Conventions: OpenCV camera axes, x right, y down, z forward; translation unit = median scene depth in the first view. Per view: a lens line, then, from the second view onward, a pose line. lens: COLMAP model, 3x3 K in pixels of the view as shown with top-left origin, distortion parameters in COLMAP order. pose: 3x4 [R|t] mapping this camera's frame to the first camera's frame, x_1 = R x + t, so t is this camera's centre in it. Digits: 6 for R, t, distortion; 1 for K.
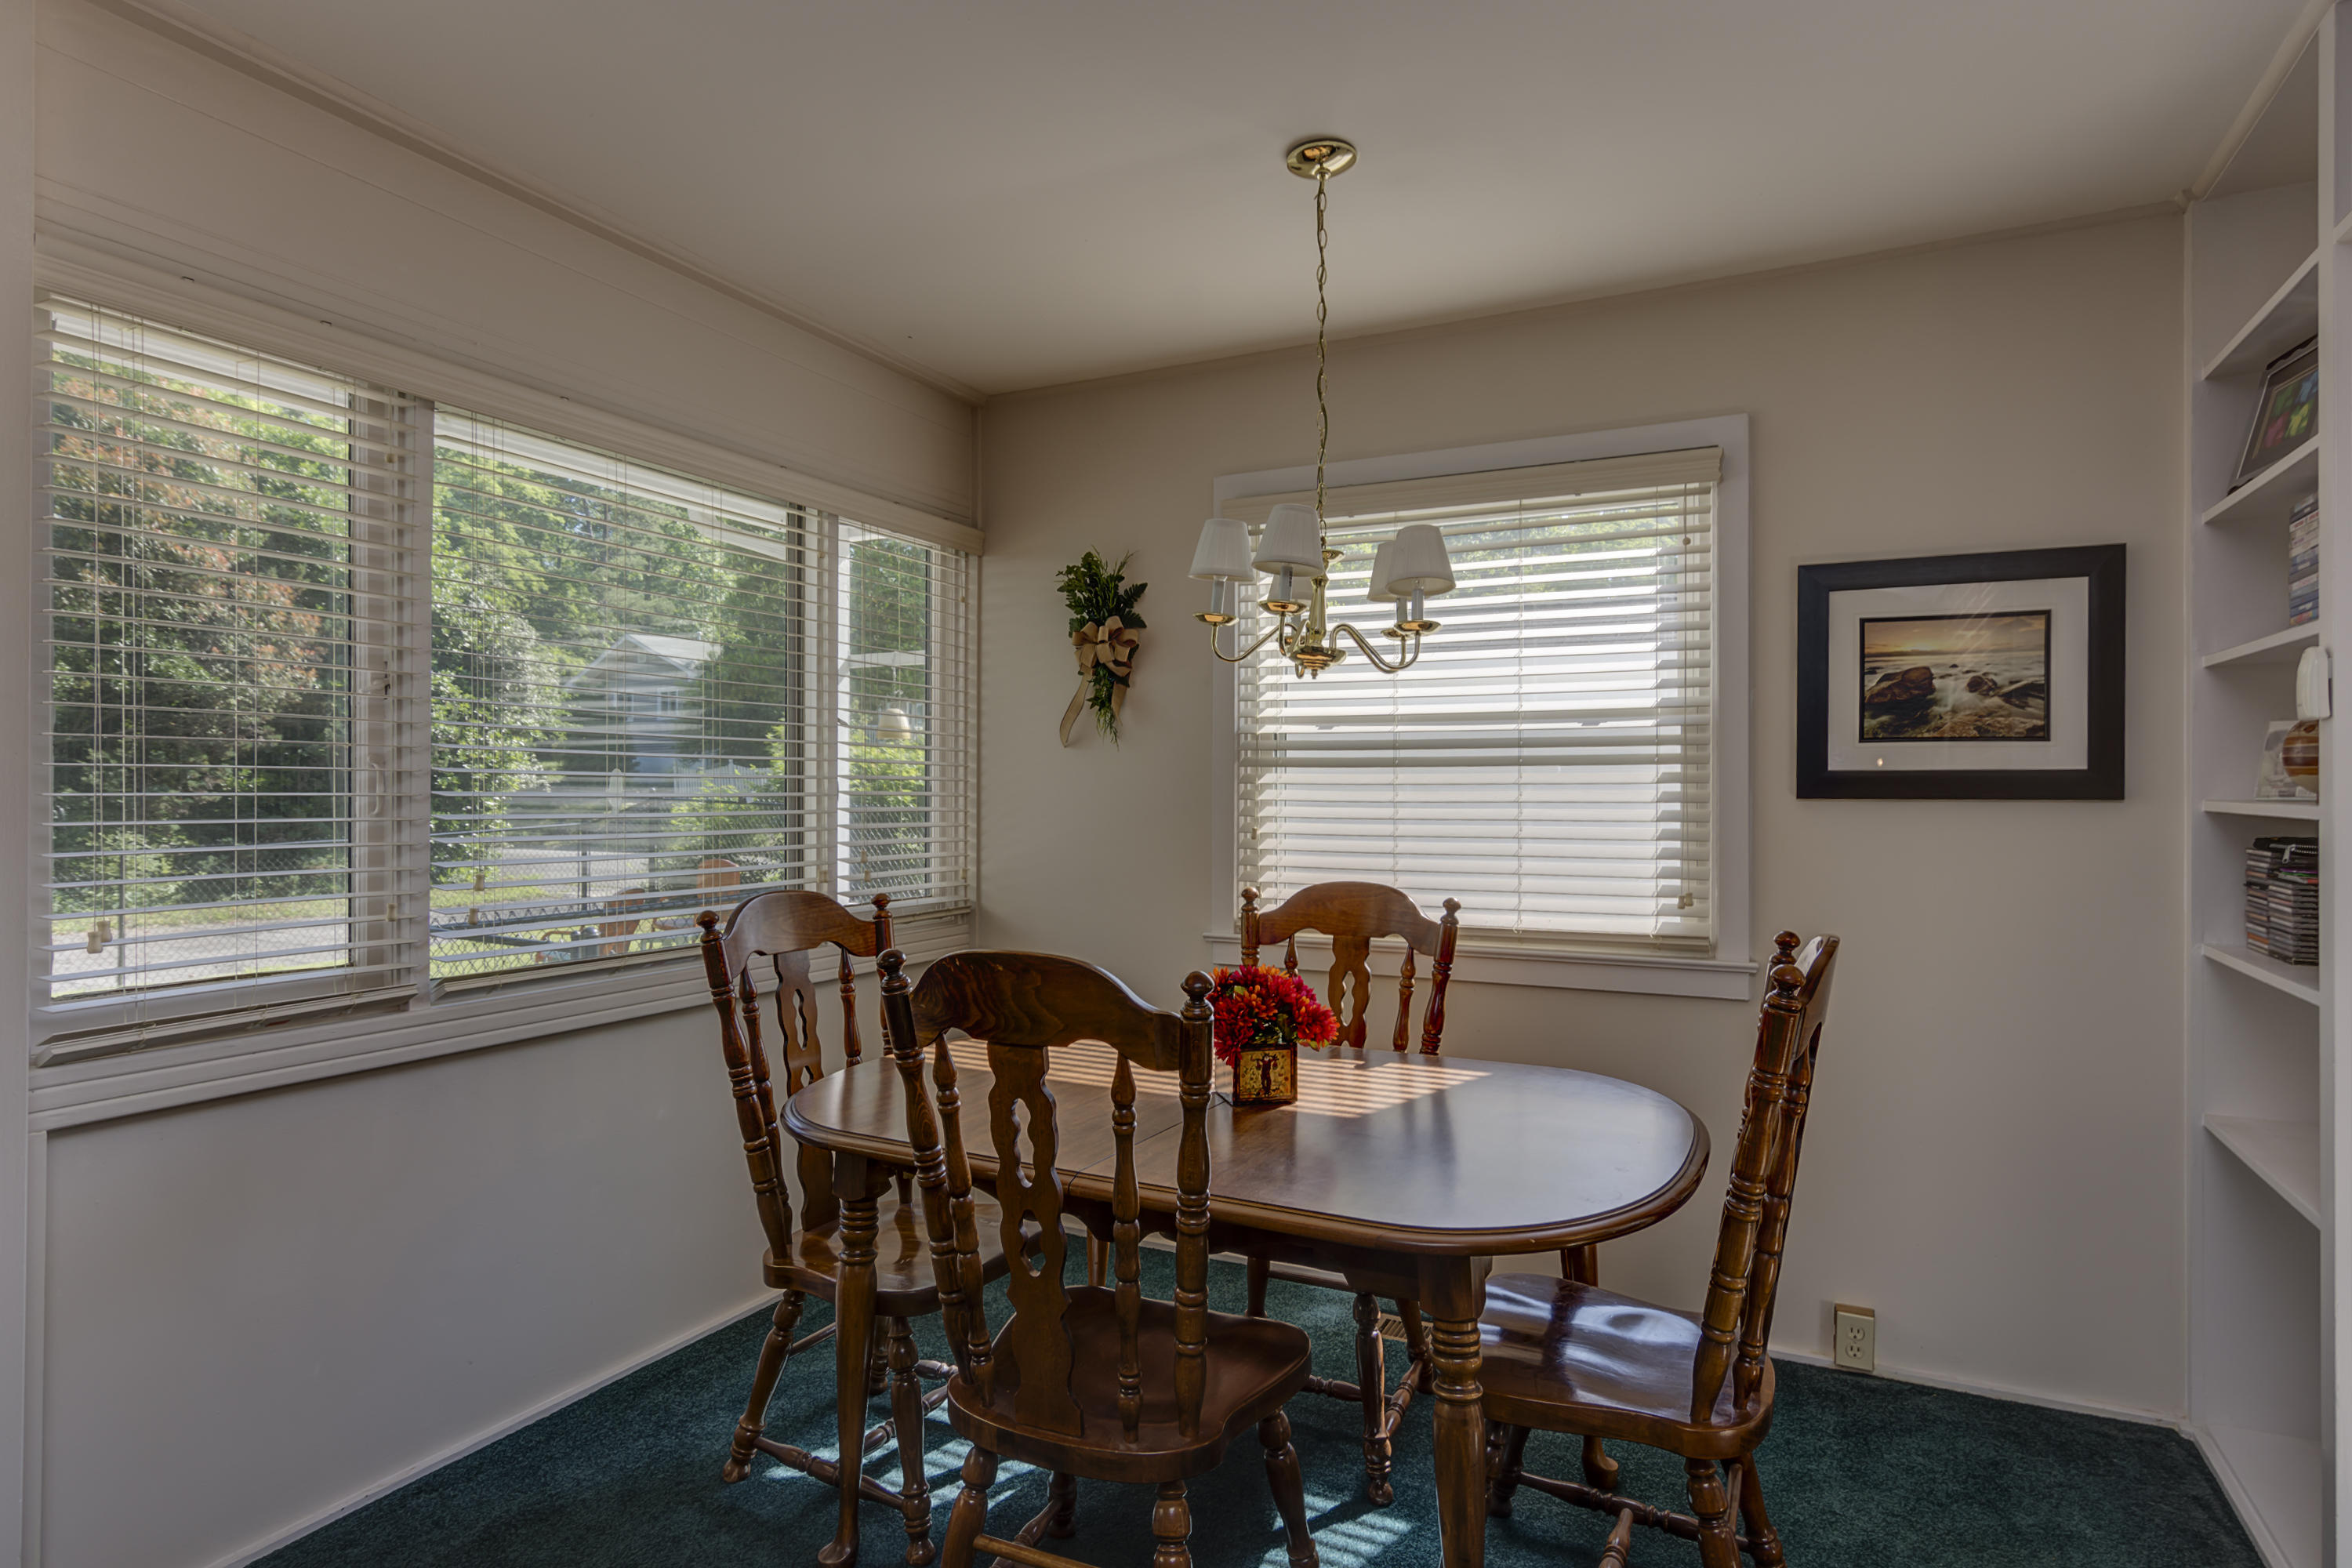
lens RADIAL K [[1252.6, 0, 1180.0], [0, 1252.6, 782.0], [0, 0, 1]] dist [0.007218, -0.000942]
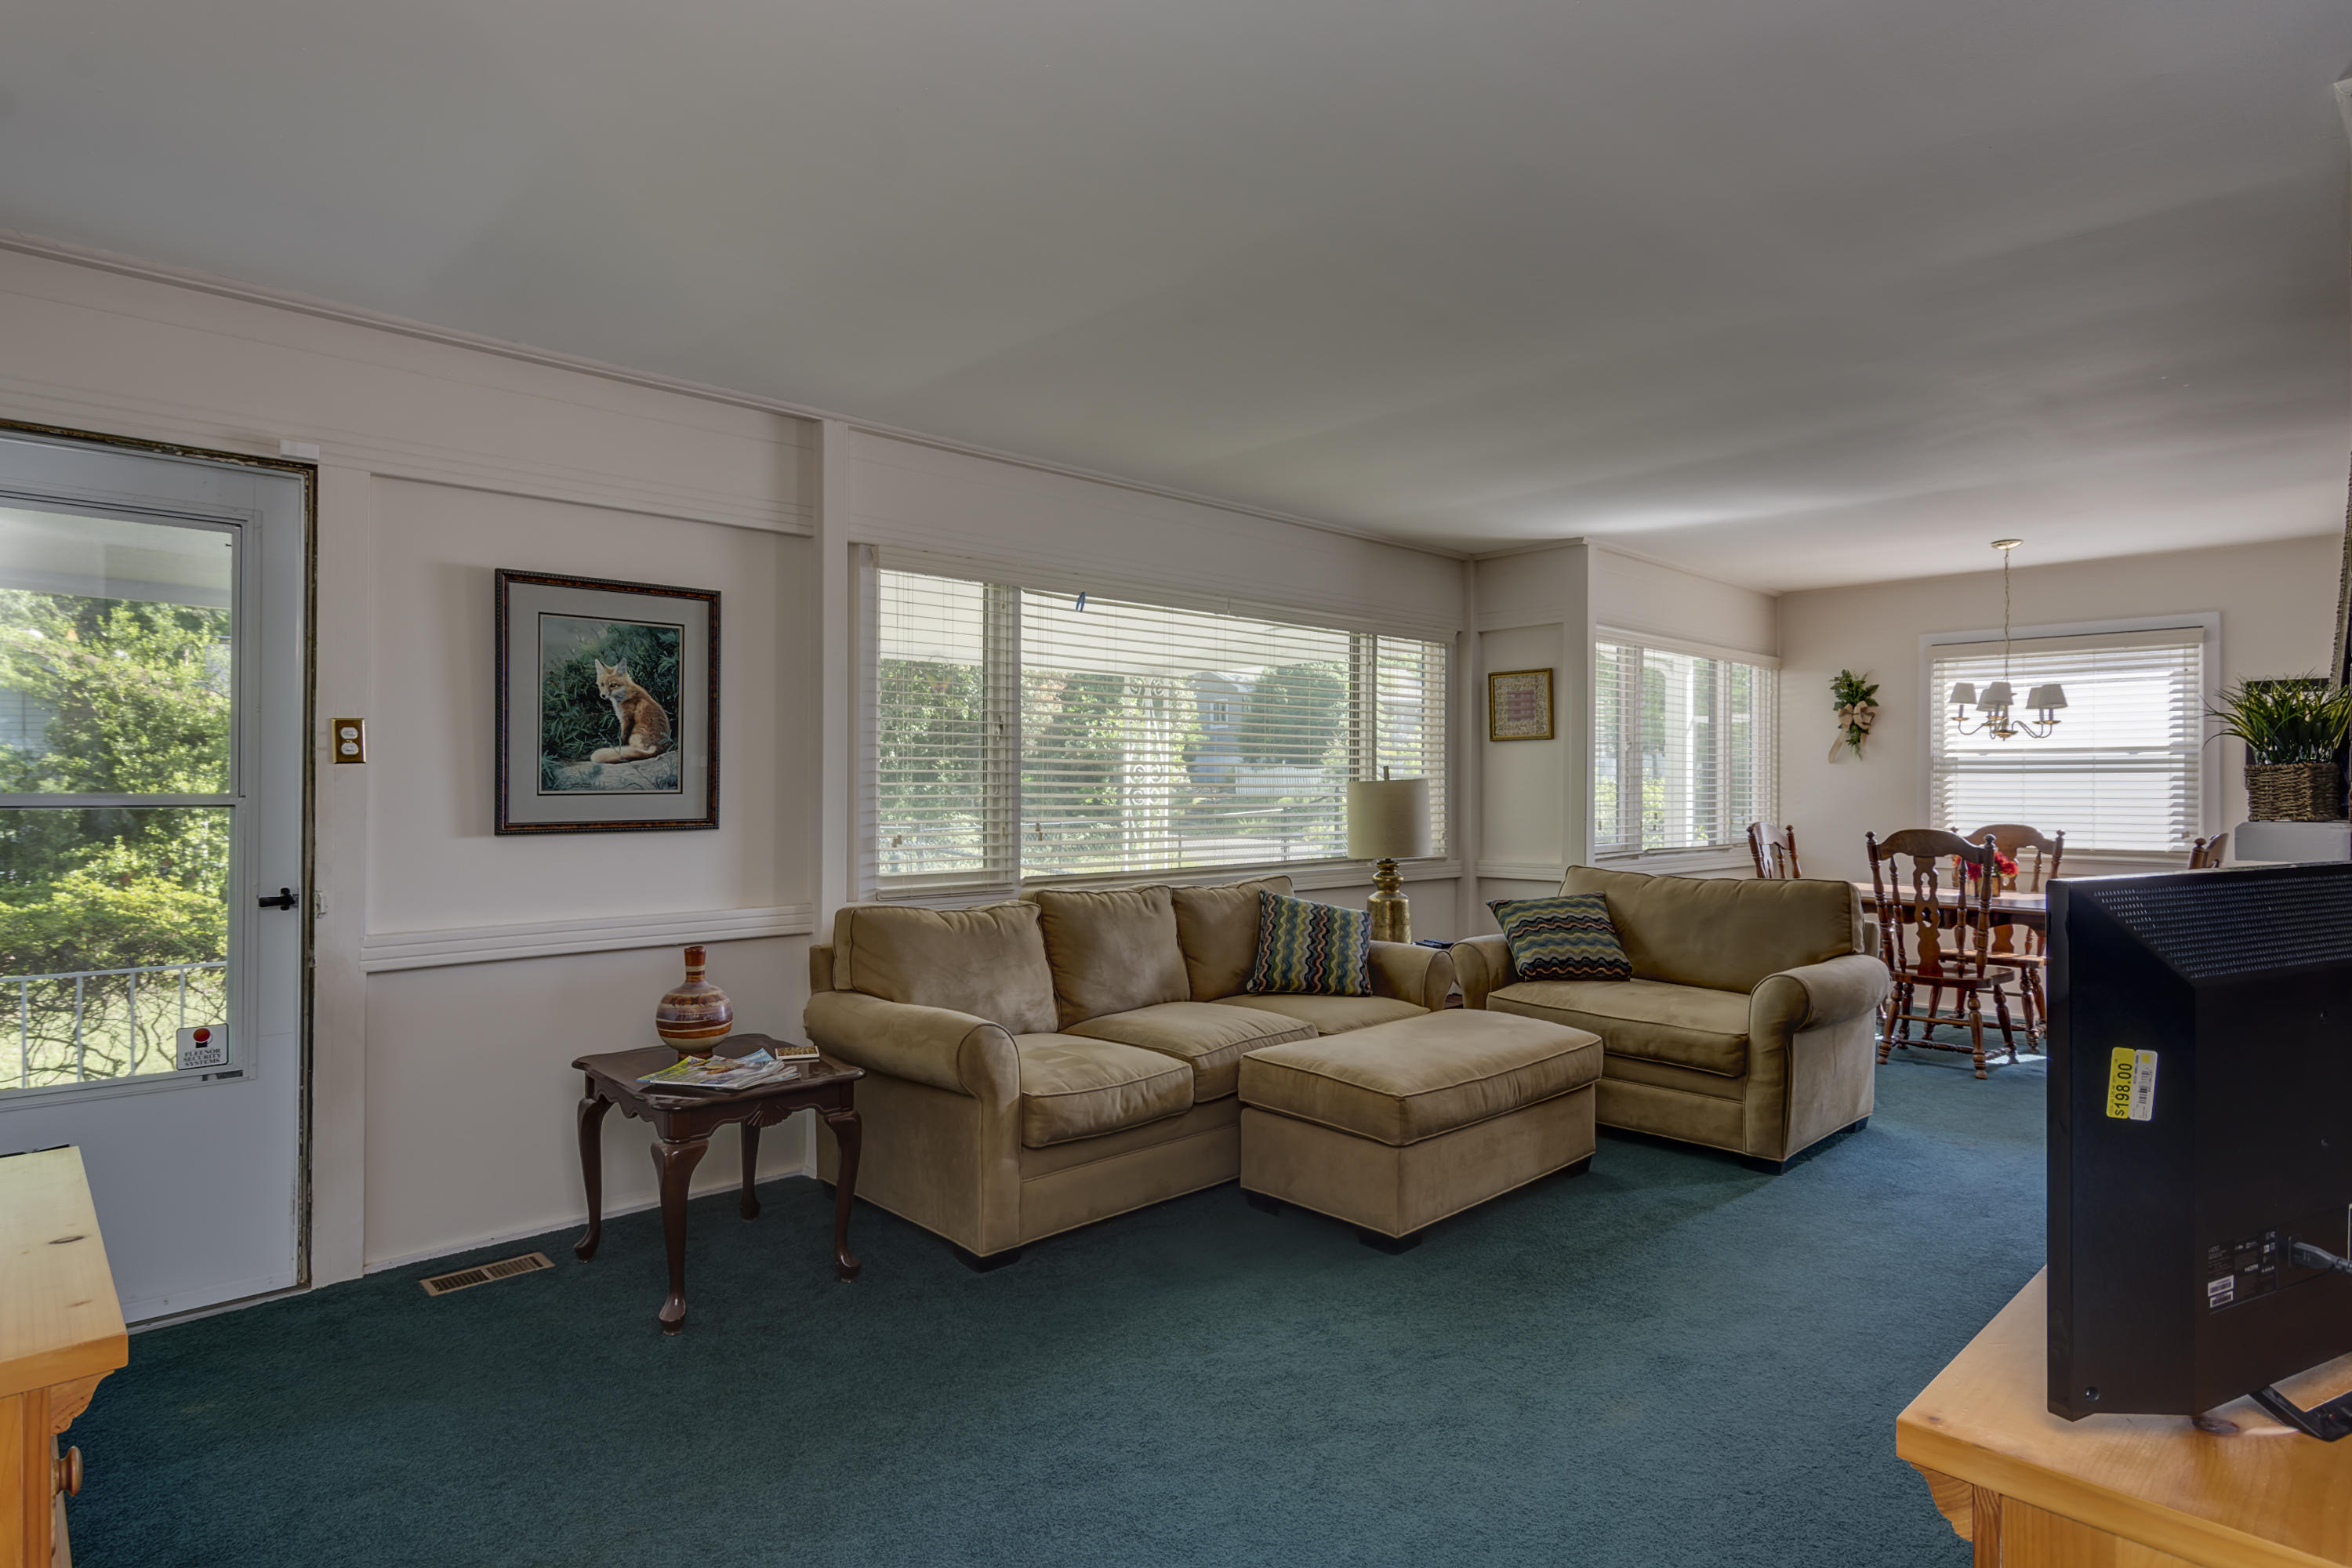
lens RADIAL K [[1252.6, 0, 1180.0], [0, 1252.6, 782.0], [0, 0, 1]] dist [0.007218, -0.000942]
pose [[0.940053, 0.000490, -0.341029, -0.473308], [0.000922, 0.999992, 0.003976, -0.007017], [0.341028, -0.004052, 0.940044, -1.583562]]
